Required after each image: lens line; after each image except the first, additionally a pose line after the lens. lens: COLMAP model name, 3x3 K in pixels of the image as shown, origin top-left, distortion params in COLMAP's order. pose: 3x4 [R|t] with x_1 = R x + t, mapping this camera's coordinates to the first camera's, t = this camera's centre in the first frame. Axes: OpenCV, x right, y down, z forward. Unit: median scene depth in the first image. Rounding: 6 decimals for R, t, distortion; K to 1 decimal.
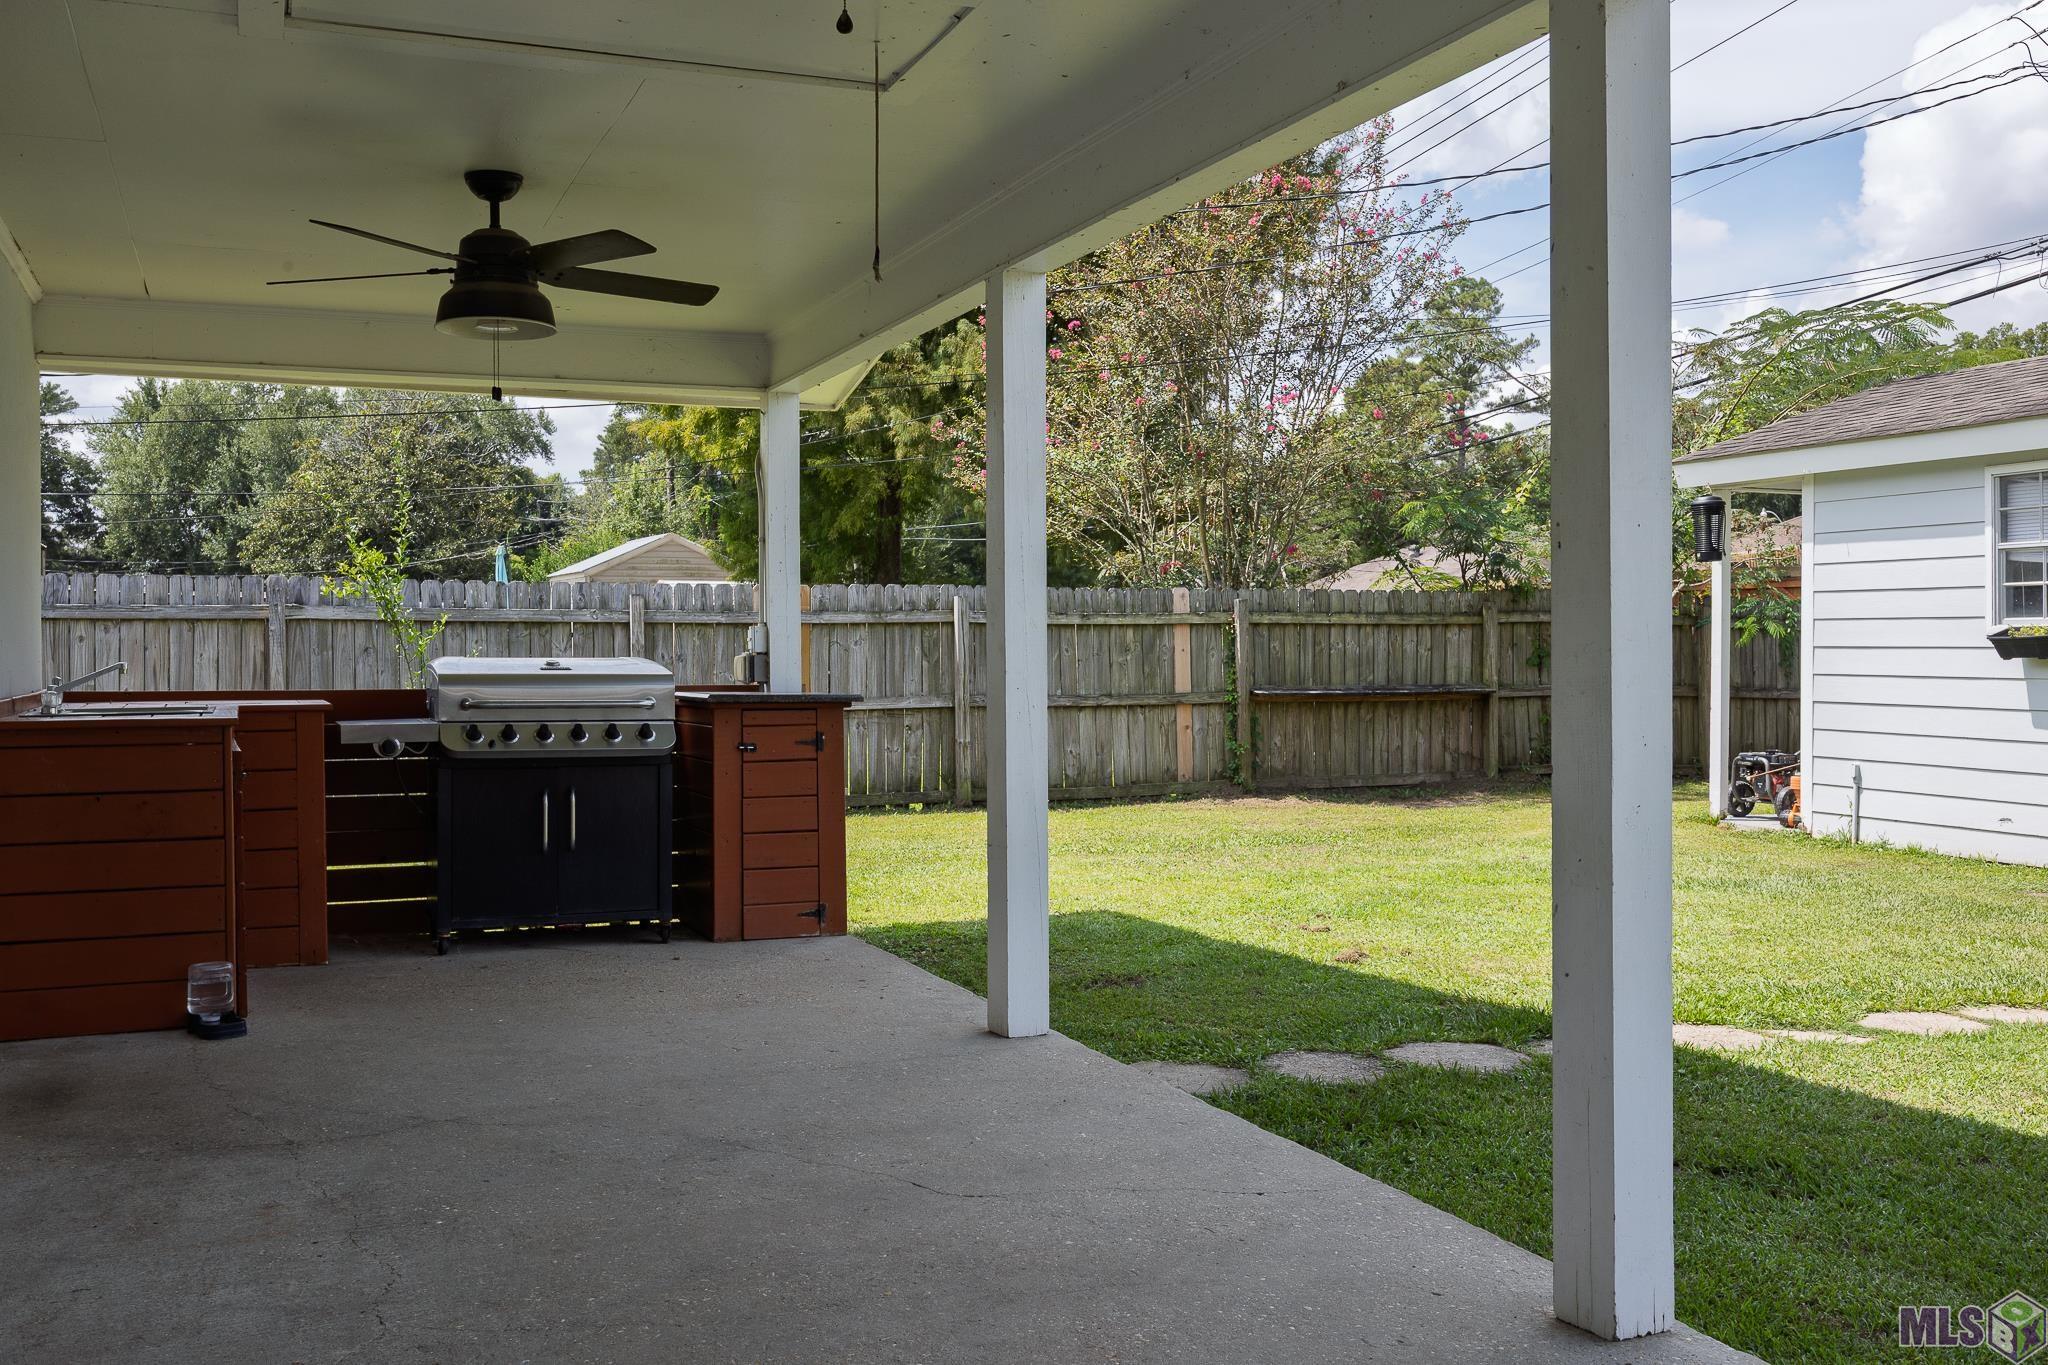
lens RADIAL K [[1999.6, 0, 1024.0], [0, 1999.6, 682.5], [0, 0, 1]] dist [0.010141, 0.006201]
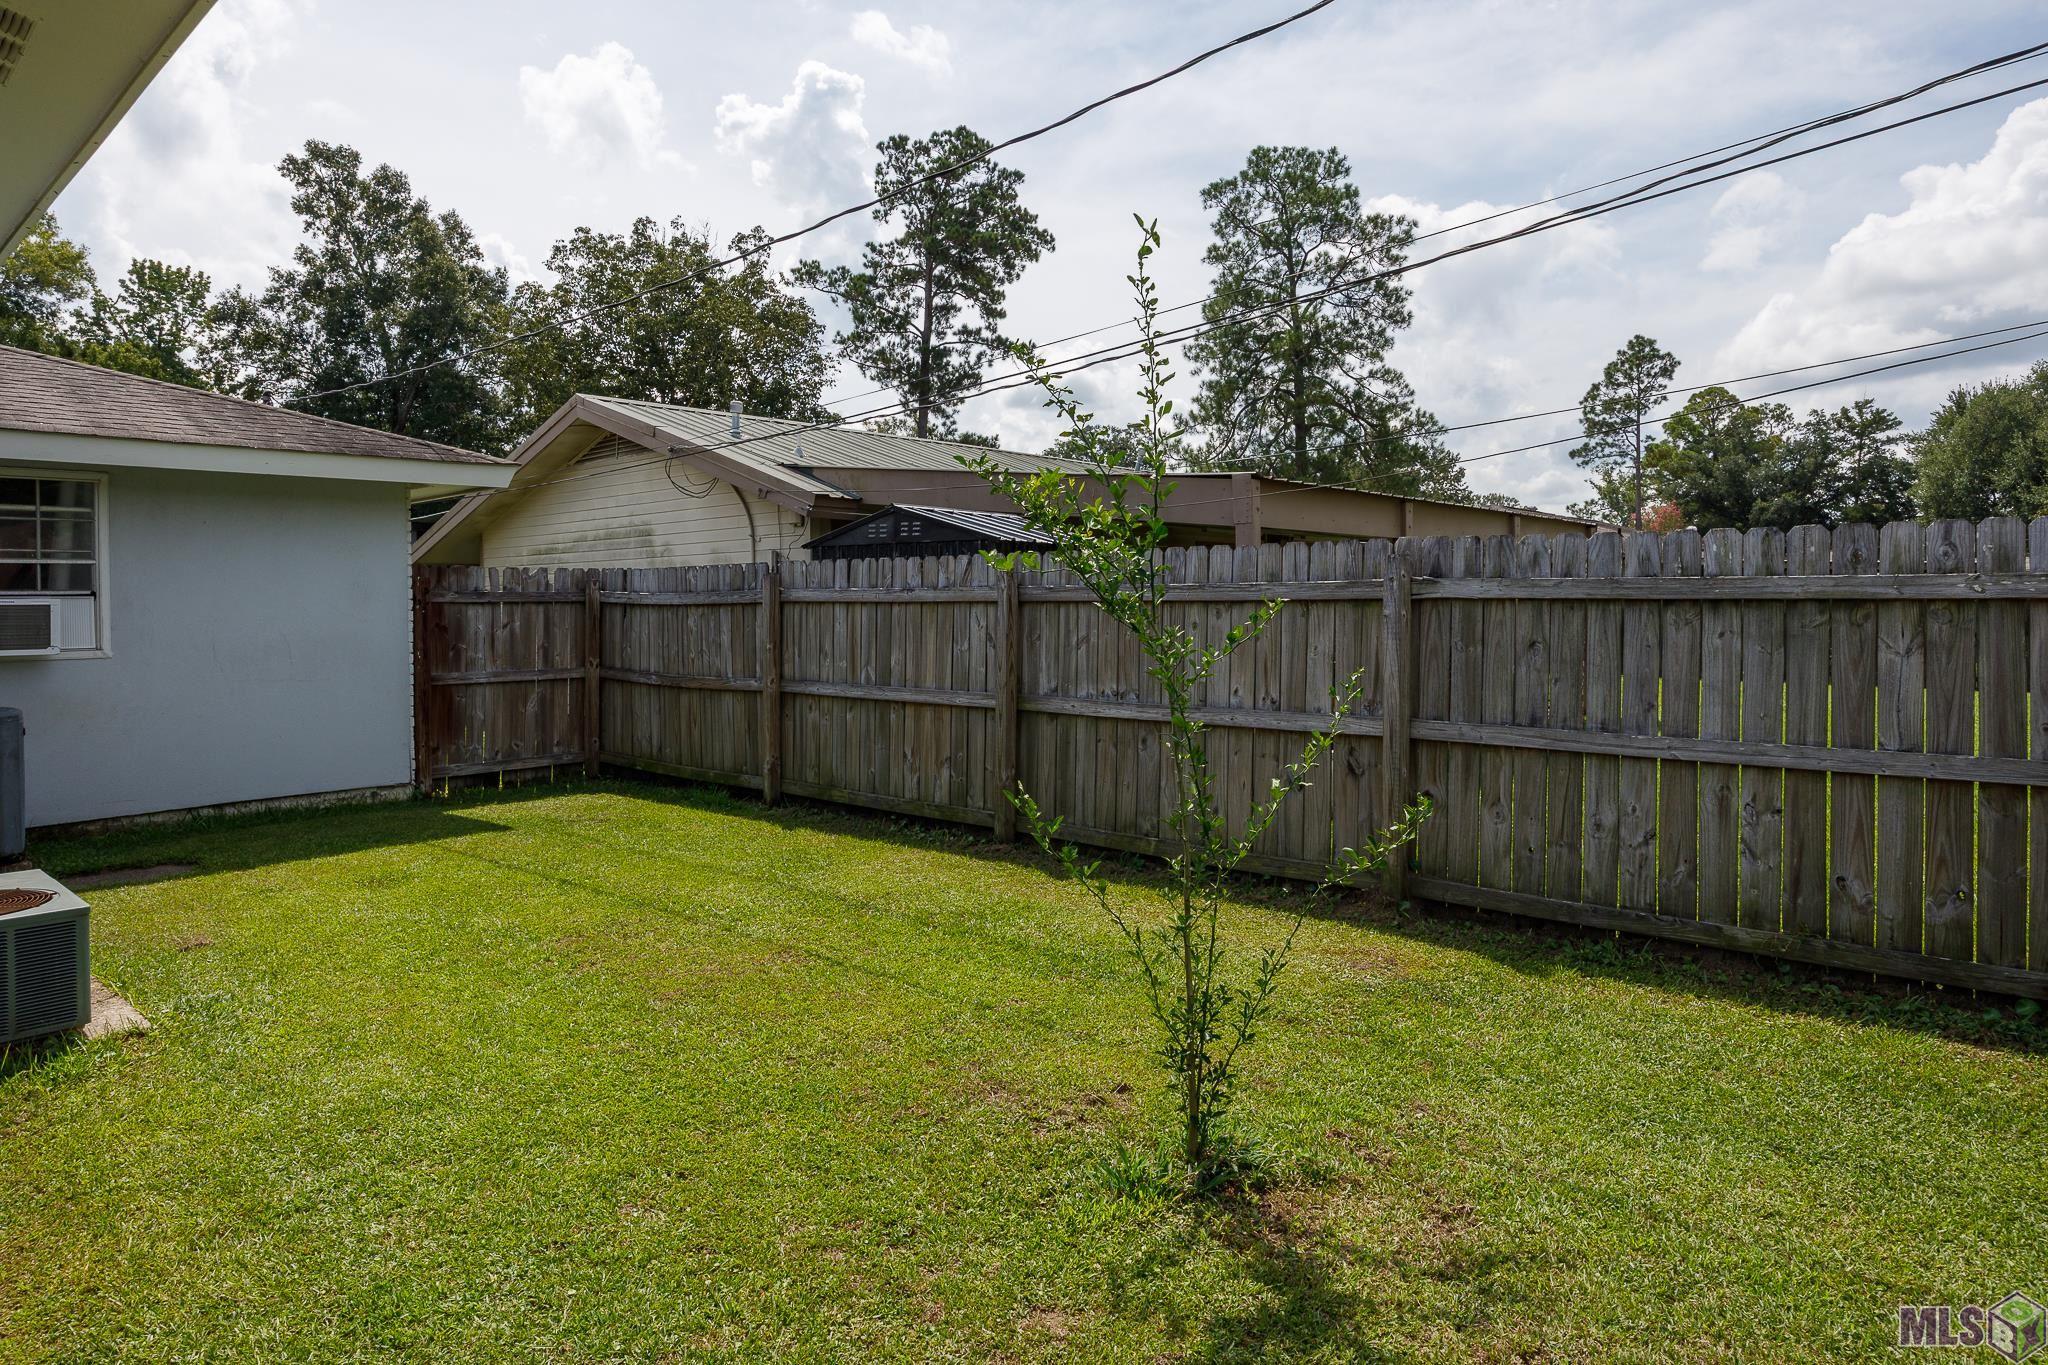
lens RADIAL K [[1233.6, 0, 1024.0], [0, 1233.6, 682.5], [0, 0, 1]] dist [0.020422, -0.000379]
pose [[0.479531, 0.054993, -0.875800, -0.039868], [-0.011876, 0.998350, 0.056186, -0.017724], [0.877445, -0.016541, 0.479393, 0.474376]]
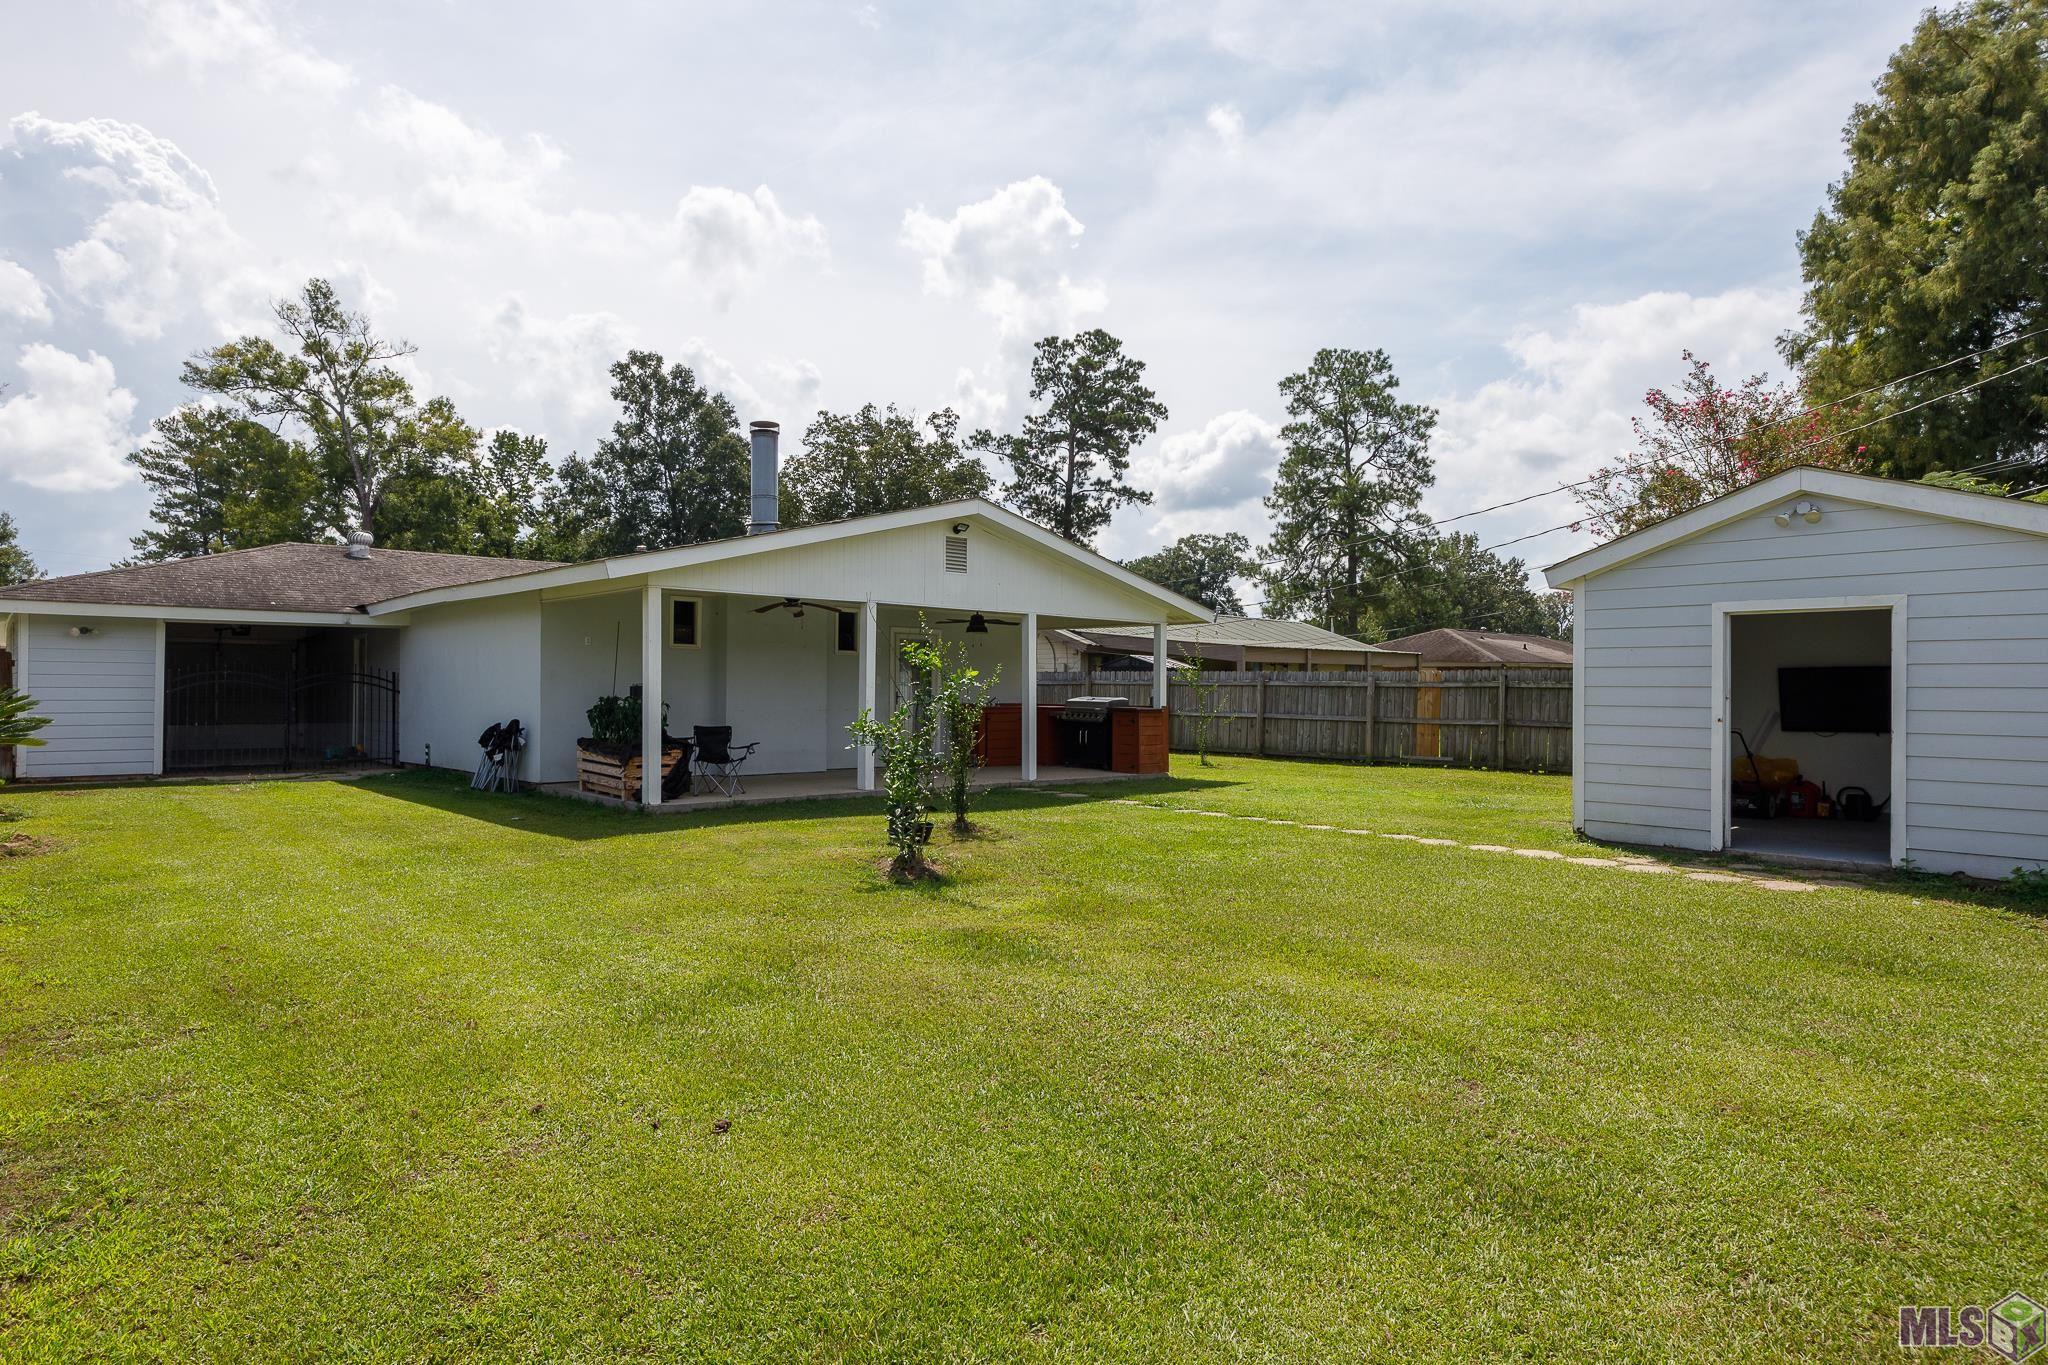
lens RADIAL K [[1148.9, 0, 1018.9], [0, 1148.9, 707.8], [0, 0, 1]] dist [0.025113, 0.000145]
pose [[0.392937, 0.021198, -0.919321, 0.773588], [-0.024971, 0.999612, 0.012376, -0.006900], [0.919226, 0.018093, 0.393314, -0.023905]]
